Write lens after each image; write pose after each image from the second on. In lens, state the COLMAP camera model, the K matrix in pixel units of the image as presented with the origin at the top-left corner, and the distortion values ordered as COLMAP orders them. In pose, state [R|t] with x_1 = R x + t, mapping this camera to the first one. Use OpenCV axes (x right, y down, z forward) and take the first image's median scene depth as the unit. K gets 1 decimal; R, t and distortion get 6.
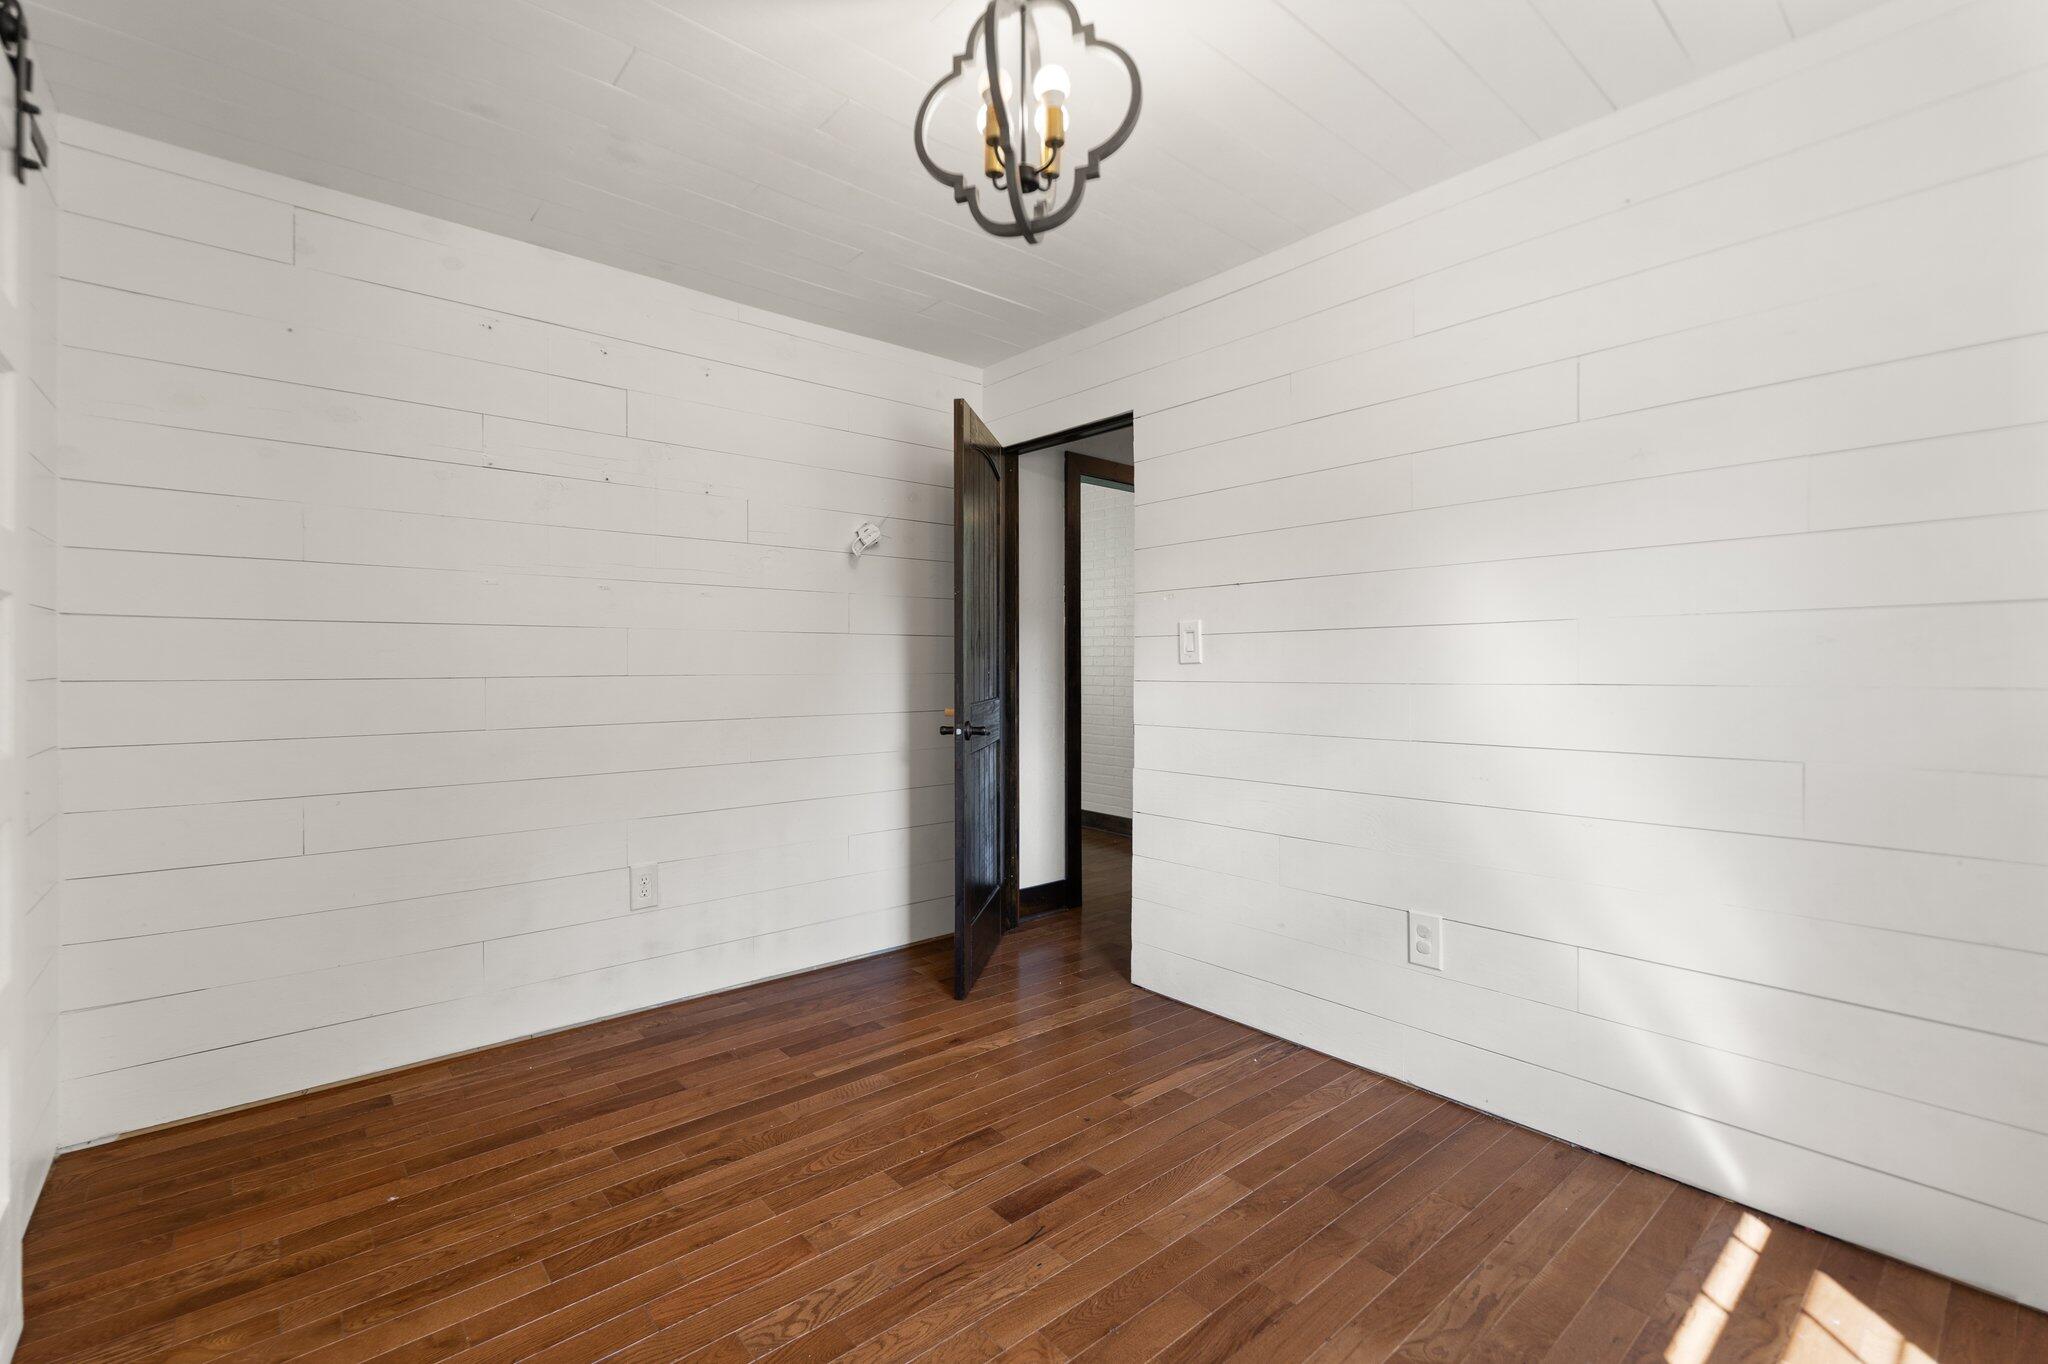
lens RADIAL K [[884.5, 0, 1012.4], [0, 884.5, 670.8], [0, 0, 1]] dist [-0.000461, -0.000552]
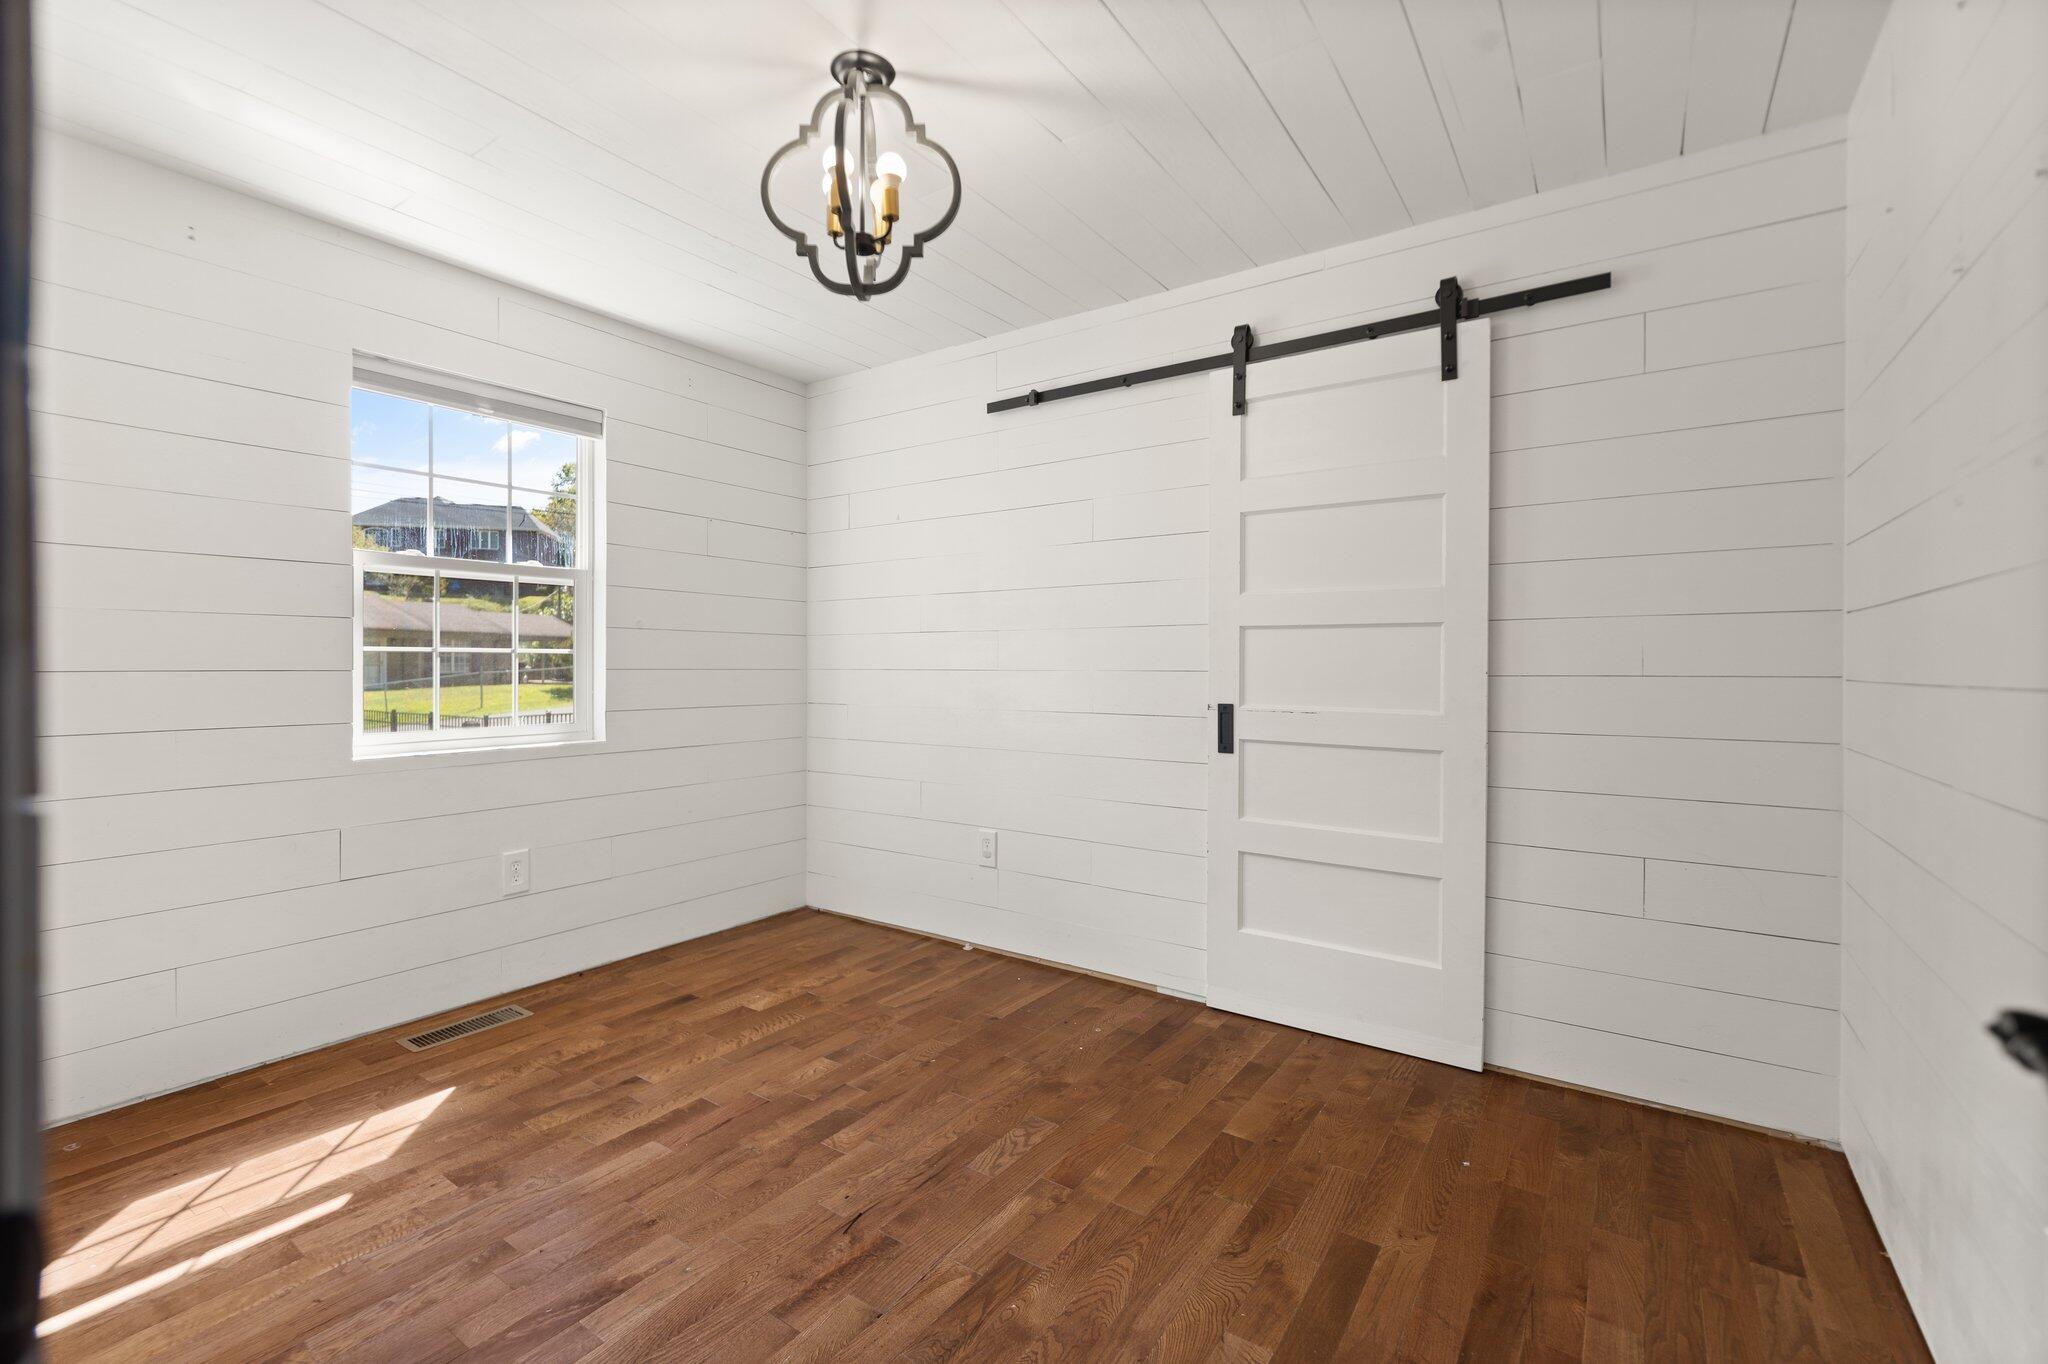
lens RADIAL K [[884.5, 0, 1012.4], [0, 884.5, 670.8], [0, 0, 1]] dist [-0.000461, -0.000552]
pose [[-0.969477, -0.001956, -0.245175, 0.104803], [-0.004031, 0.999960, 0.007958, -0.002778], [0.245150, 0.008703, -0.969446, 2.176395]]
